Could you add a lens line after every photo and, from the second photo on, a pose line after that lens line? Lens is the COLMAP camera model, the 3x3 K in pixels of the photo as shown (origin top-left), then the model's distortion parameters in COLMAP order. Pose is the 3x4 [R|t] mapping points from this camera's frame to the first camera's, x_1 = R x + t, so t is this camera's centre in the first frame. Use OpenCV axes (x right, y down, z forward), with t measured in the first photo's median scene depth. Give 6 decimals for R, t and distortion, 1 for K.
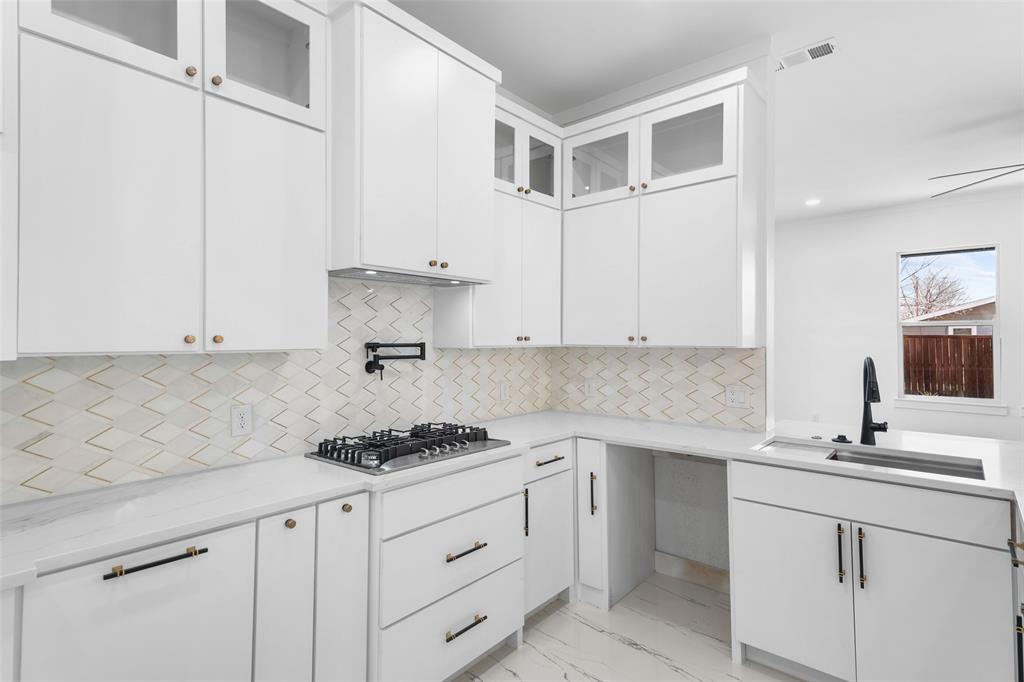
lens RADIAL K [[510.0, 0, 506.9], [0, 510.0, 330.3], [0, 0, 1]] dist [0.036377, -0.000552]
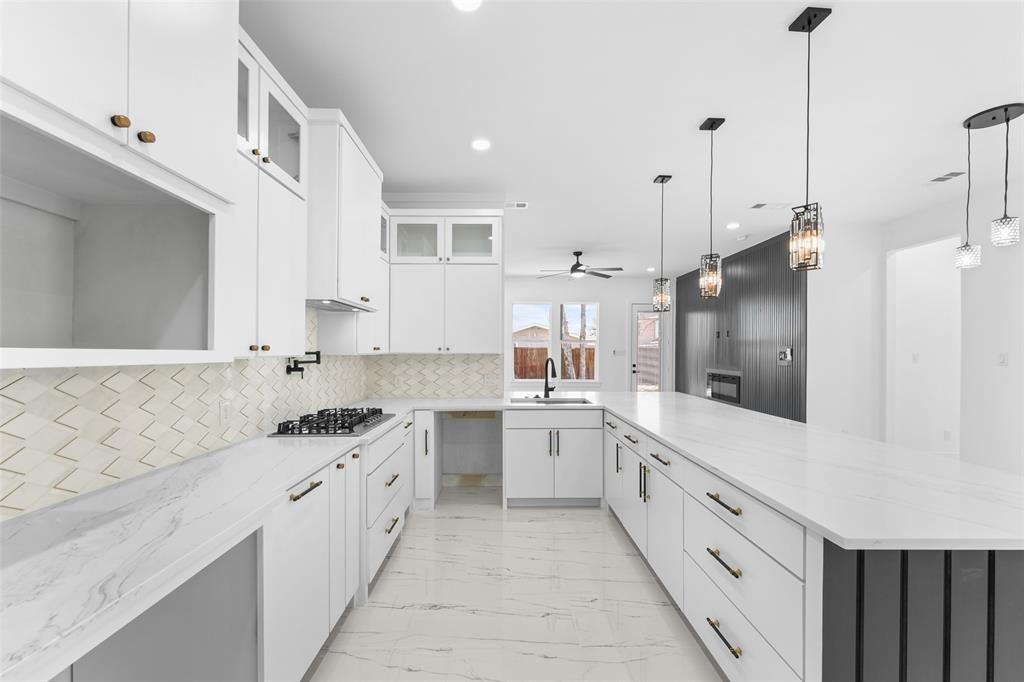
lens RADIAL K [[404.1, 0, 502.0], [0, 404.1, 349.5], [0, 0, 1]] dist [0.002483, -0.000474]
pose [[0.758395, 0.002255, 0.651792, -0.513043], [-0.013010, 0.999847, 0.011680, 0.000104], [-0.651666, -0.017338, 0.758308, -0.147911]]
